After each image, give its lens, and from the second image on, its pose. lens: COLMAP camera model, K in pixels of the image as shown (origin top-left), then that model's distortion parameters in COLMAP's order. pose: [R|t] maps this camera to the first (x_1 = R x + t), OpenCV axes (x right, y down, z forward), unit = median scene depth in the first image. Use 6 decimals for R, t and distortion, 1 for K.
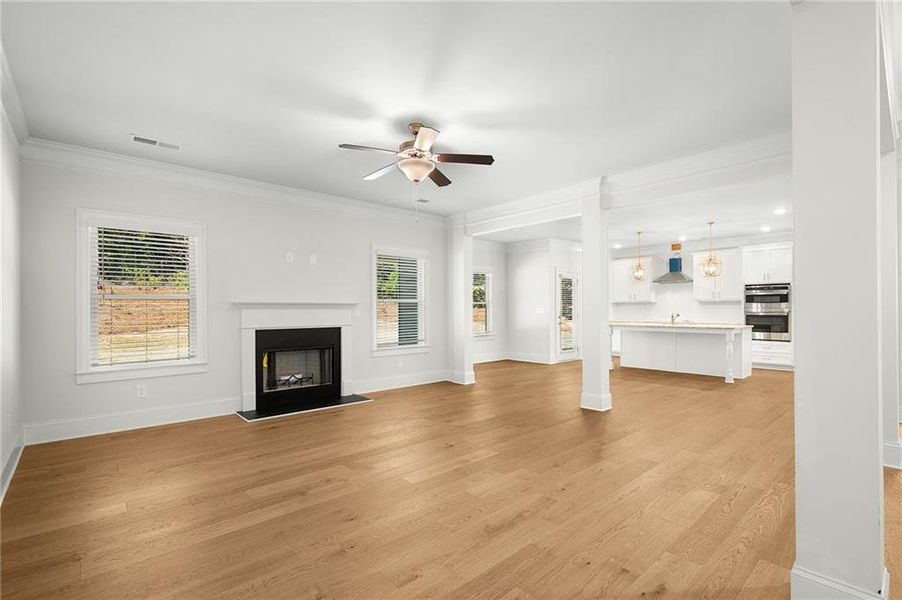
lens RADIAL K [[413.0, 0, 451.4], [0, 413.0, 305.6], [0, 0, 1]] dist [-0.005614, -0.000822]
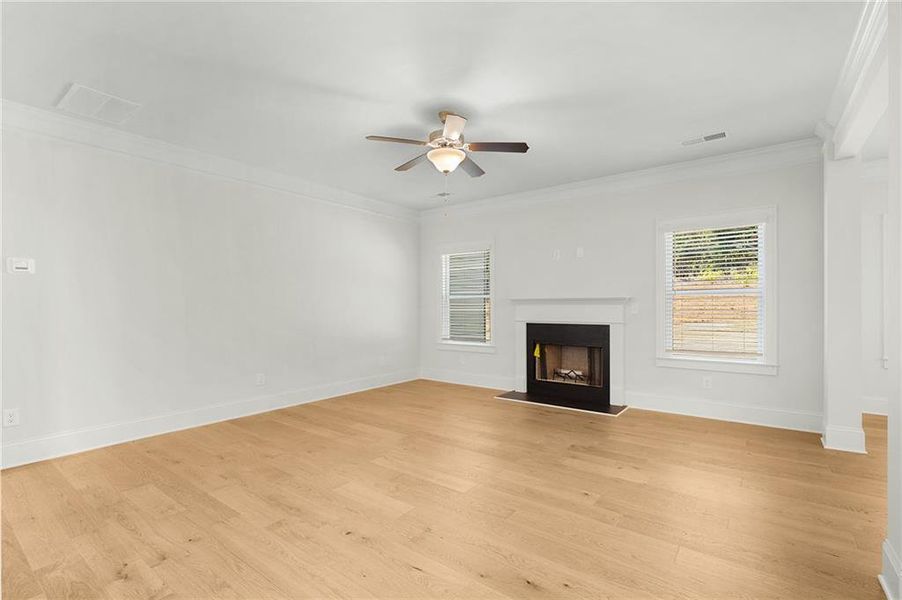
lens RADIAL K [[413.0, 0, 452.9], [0, 413.0, 303.6], [0, 0, 1]] dist [-0.005614, -0.000822]
pose [[0.193310, -0.004370, -0.981128, 0.564372], [0.008980, 0.999956, -0.002684, 0.006789], [0.981097, -0.008292, 0.193341, 0.546379]]
